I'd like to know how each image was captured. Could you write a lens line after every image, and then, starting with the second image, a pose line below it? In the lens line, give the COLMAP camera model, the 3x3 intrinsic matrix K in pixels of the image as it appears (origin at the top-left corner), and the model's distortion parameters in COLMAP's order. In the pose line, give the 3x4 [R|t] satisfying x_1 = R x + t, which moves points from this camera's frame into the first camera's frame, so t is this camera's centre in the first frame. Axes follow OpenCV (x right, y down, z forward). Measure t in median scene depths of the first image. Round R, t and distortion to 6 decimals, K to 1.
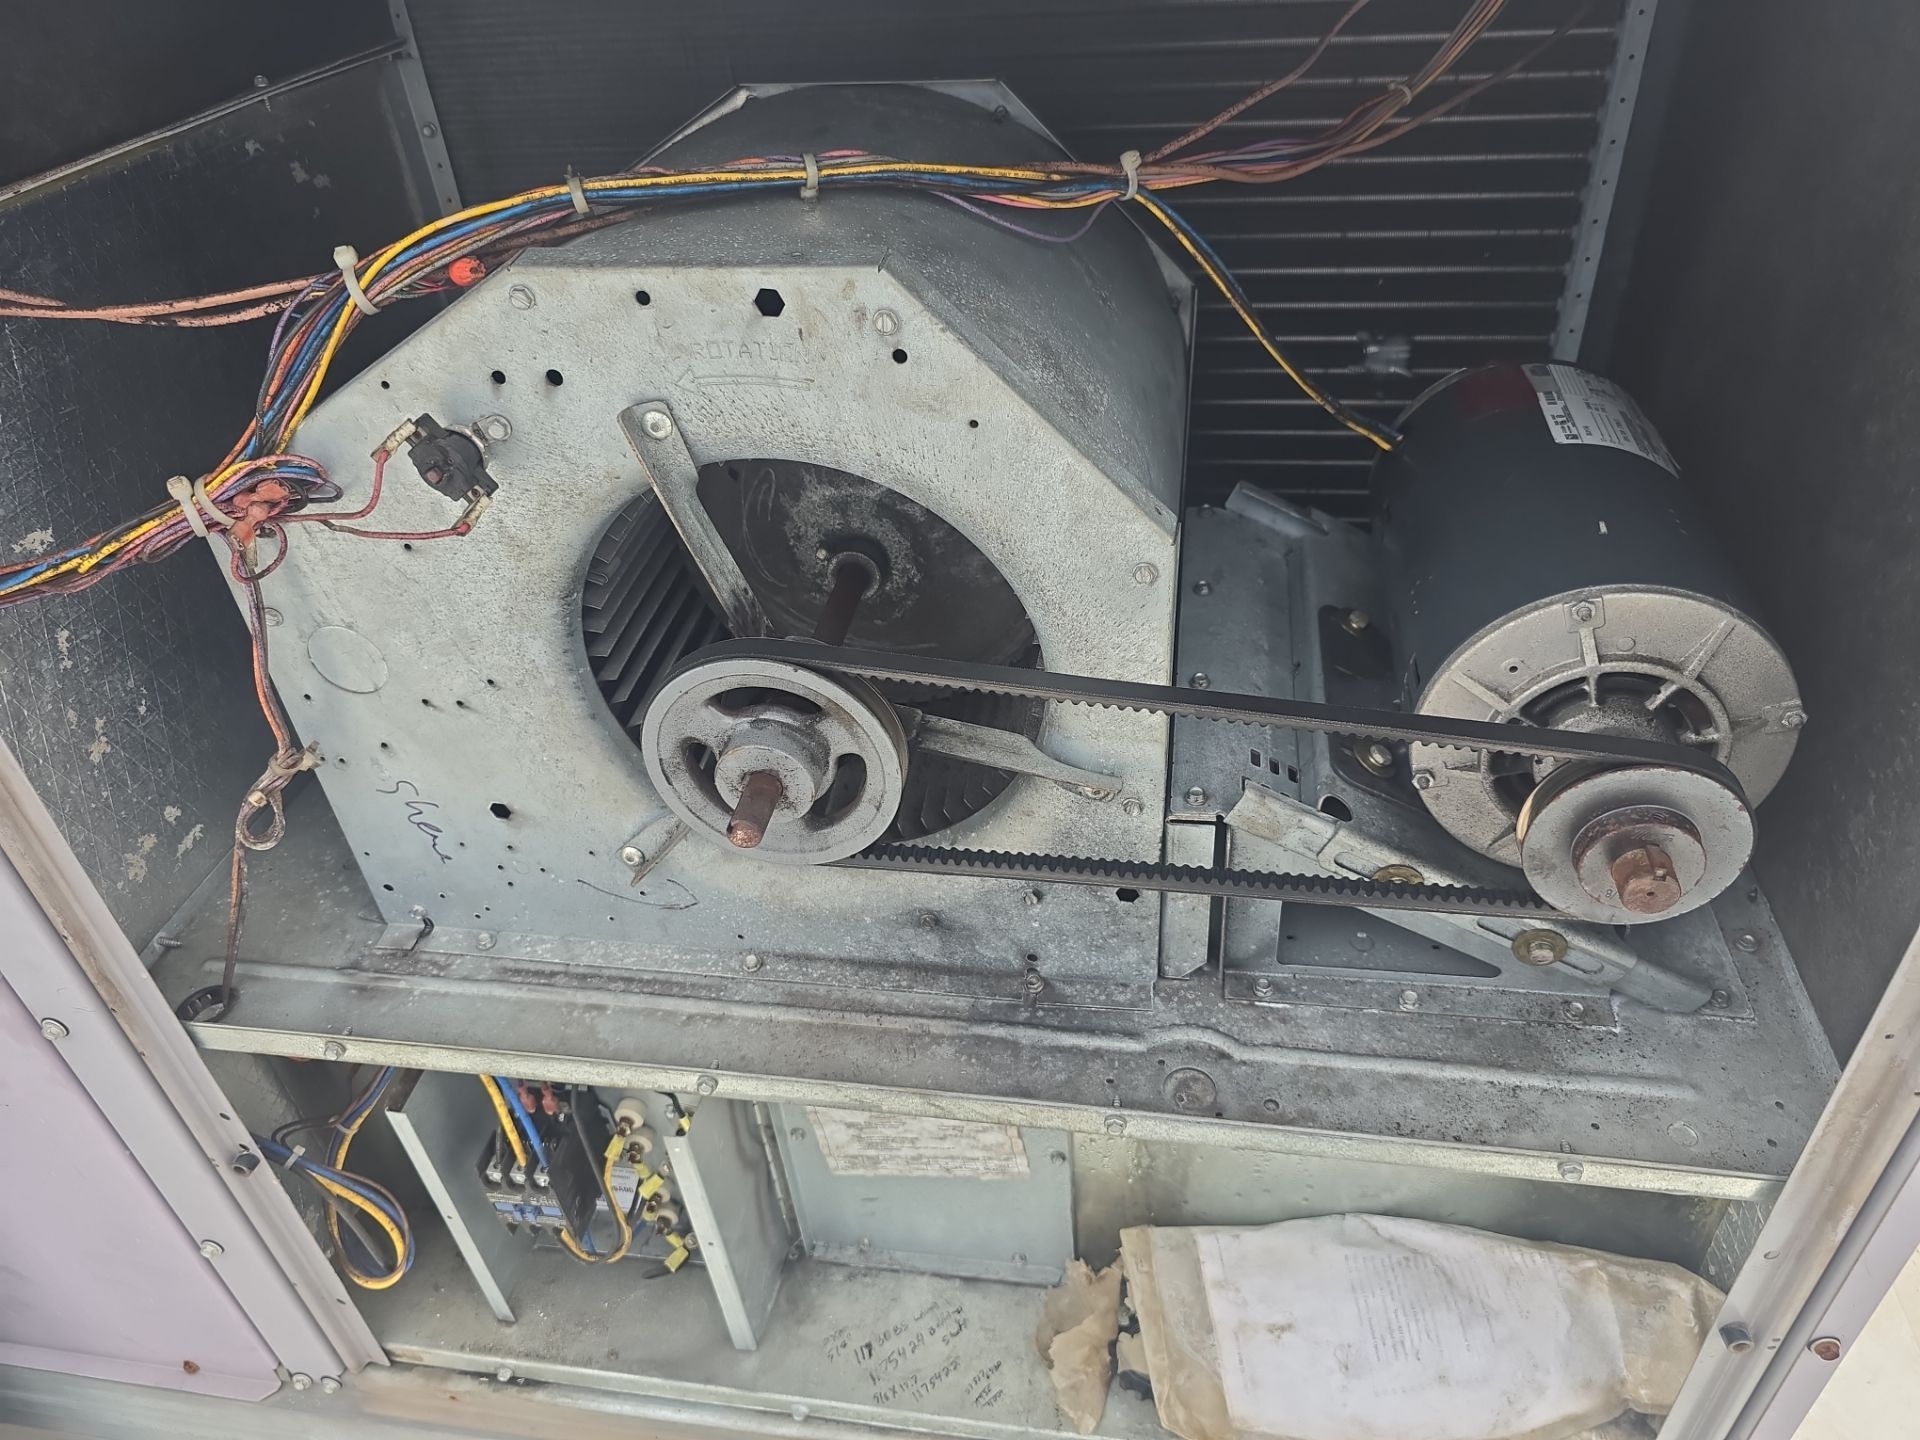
lens RADIAL K [[1333.3, 0, 960.0], [0, 1333.3, 720.0], [0, 0, 1]] dist [0.006967, 0.001291]
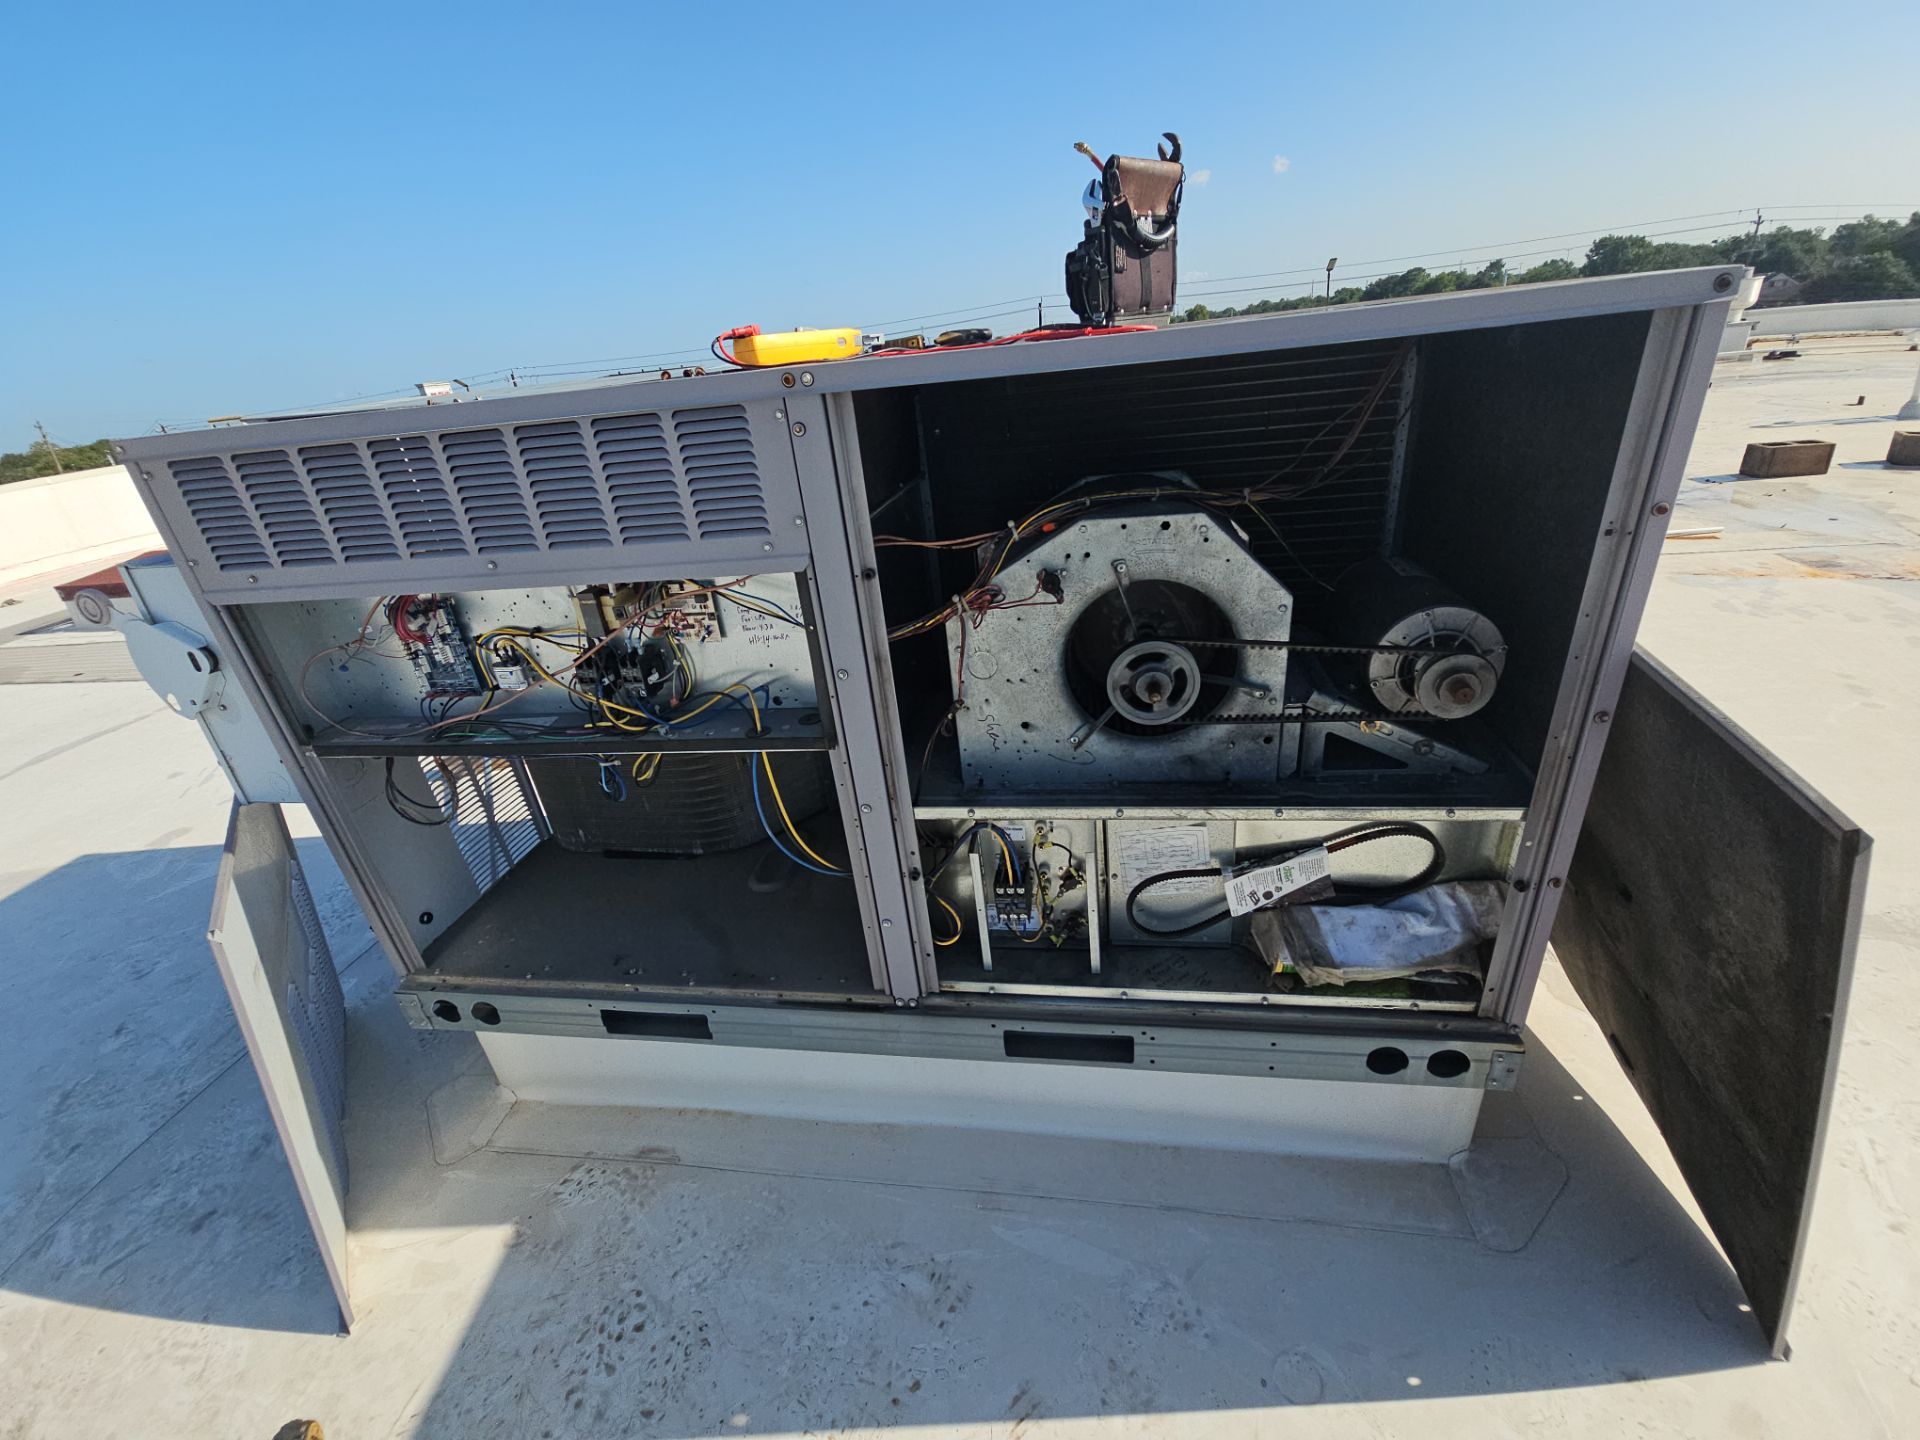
lens RADIAL K [[816.0, 0, 960.0], [0, 816.0, 720.0], [0, 0, 1]] dist [-0.001831, -0.000068]
pose [[0.999287, -0.034513, -0.015339, -0.552073], [0.030759, 0.979364, -0.199751, 0.469309], [0.021916, 0.199137, 0.979727, -0.764337]]
